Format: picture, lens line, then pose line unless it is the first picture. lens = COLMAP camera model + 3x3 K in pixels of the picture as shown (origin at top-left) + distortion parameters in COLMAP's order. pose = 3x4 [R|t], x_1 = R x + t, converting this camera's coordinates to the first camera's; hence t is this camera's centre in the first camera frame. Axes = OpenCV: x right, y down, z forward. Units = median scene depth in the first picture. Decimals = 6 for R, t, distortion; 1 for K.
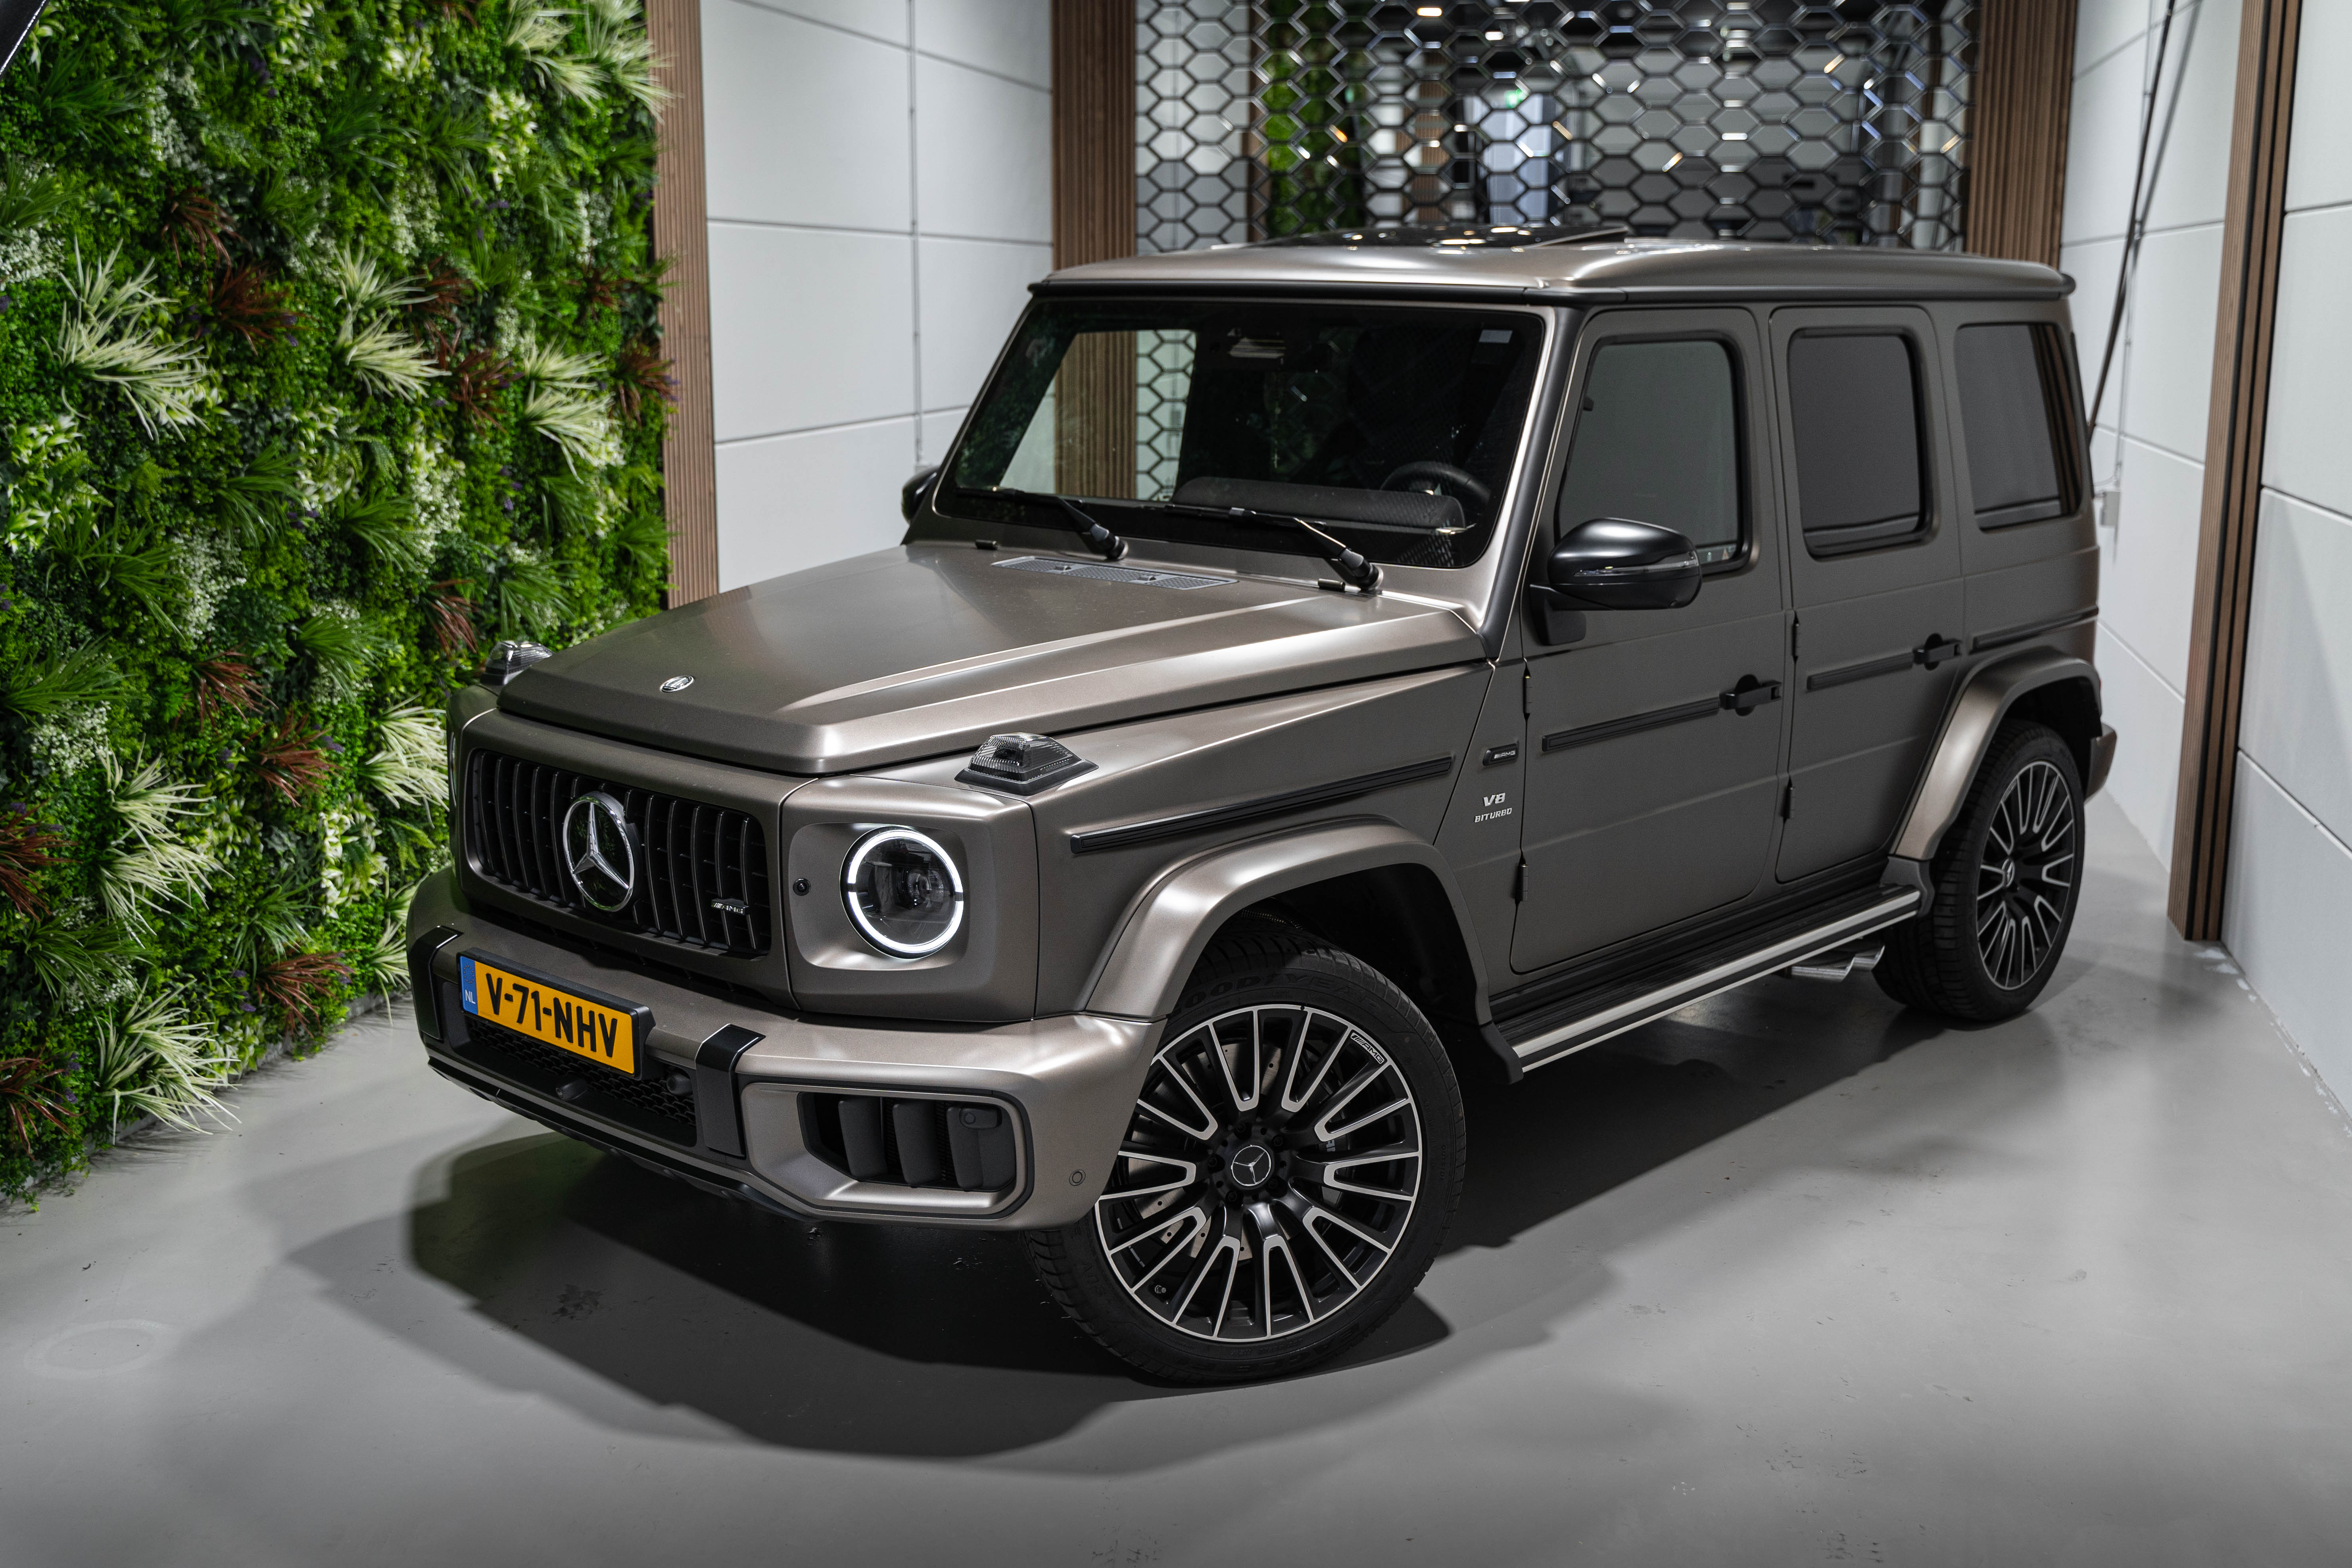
lens RADIAL K [[2459.2, 0, 1215.6], [0, 2459.2, 752.8], [0, 0, 1]] dist [0.018777, 0.000000]
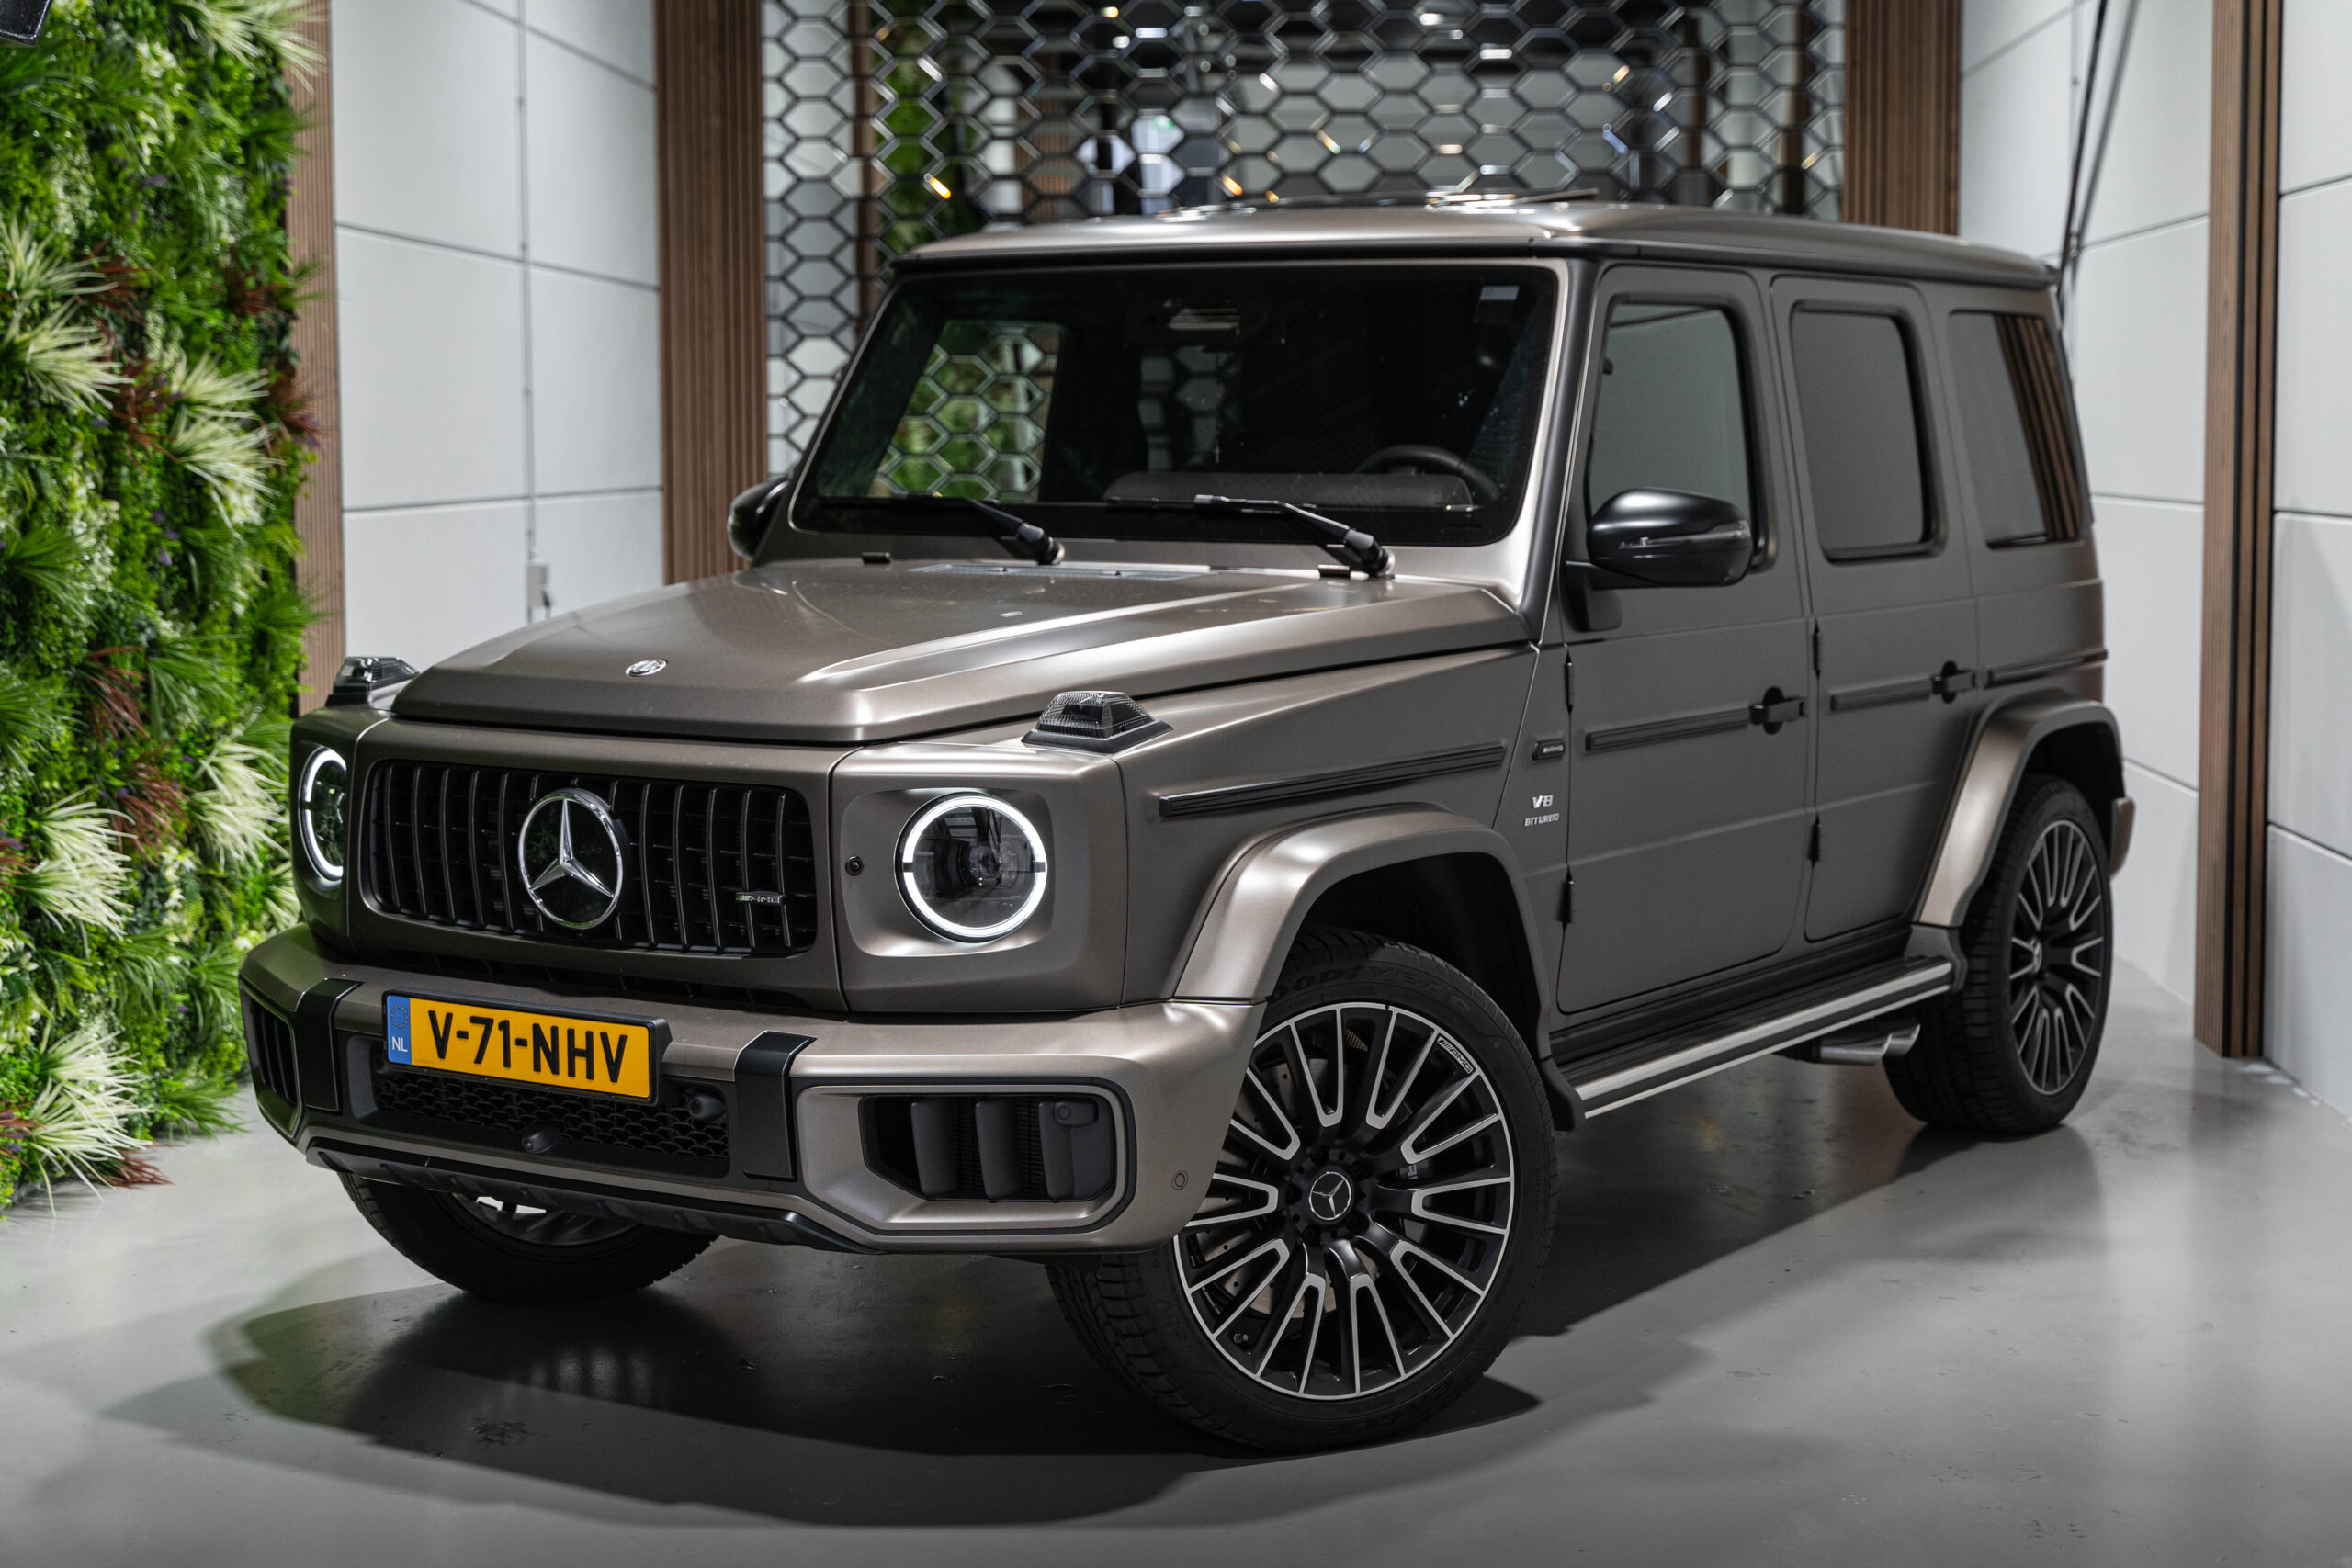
lens RADIAL K [[3722.1, 0, 1191.2], [0, 3722.1, 722.8], [0, 0, 1]] dist [0.060067, 0.000000]
pose [[0.986287, -0.021789, 0.163594, -0.184902], [0.040356, 0.992996, -0.111046, 0.108634], [-0.160028, 0.116125, 0.980258, -0.232993]]
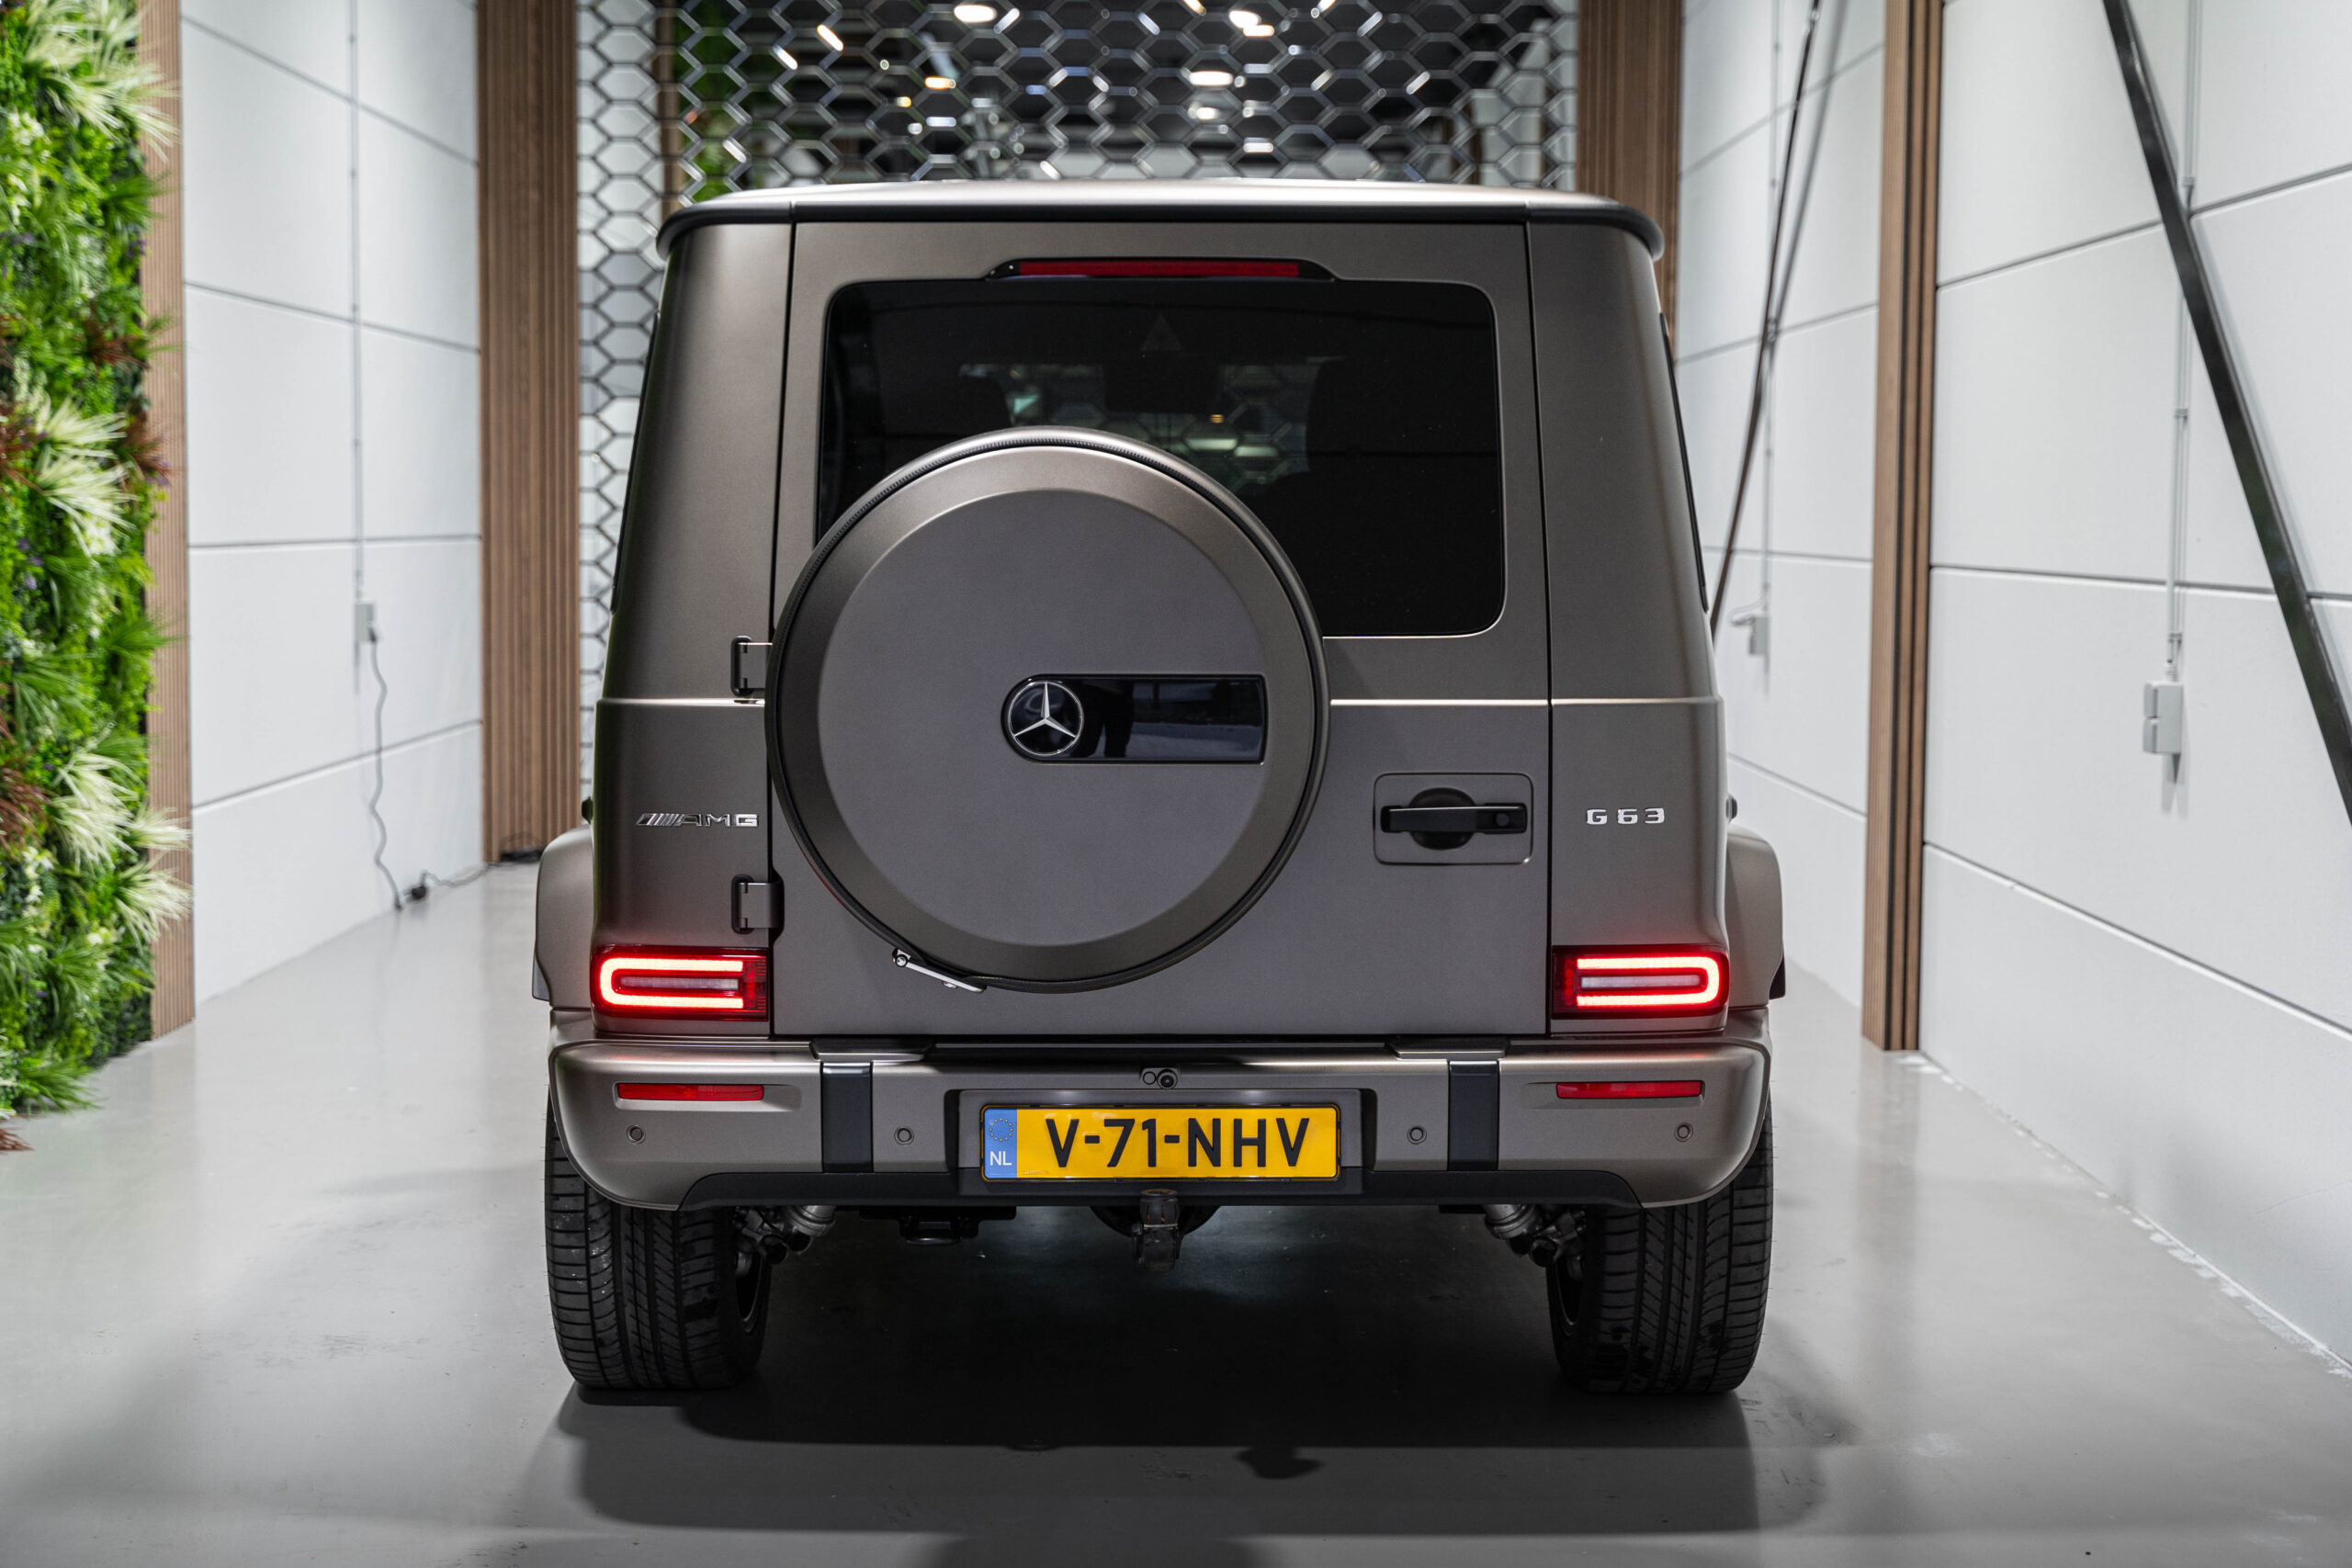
lens RADIAL K [[3607.6, 0, 1197.3], [0, 3607.6, 758.2], [0, 0, 1]] dist [0.062013, 0.000000]
pose [[0.974893, -0.011583, 0.222371, -0.198163], [0.038612, 0.992311, -0.117590, 0.140434], [-0.219299, 0.123223, 0.967845, -0.340587]]
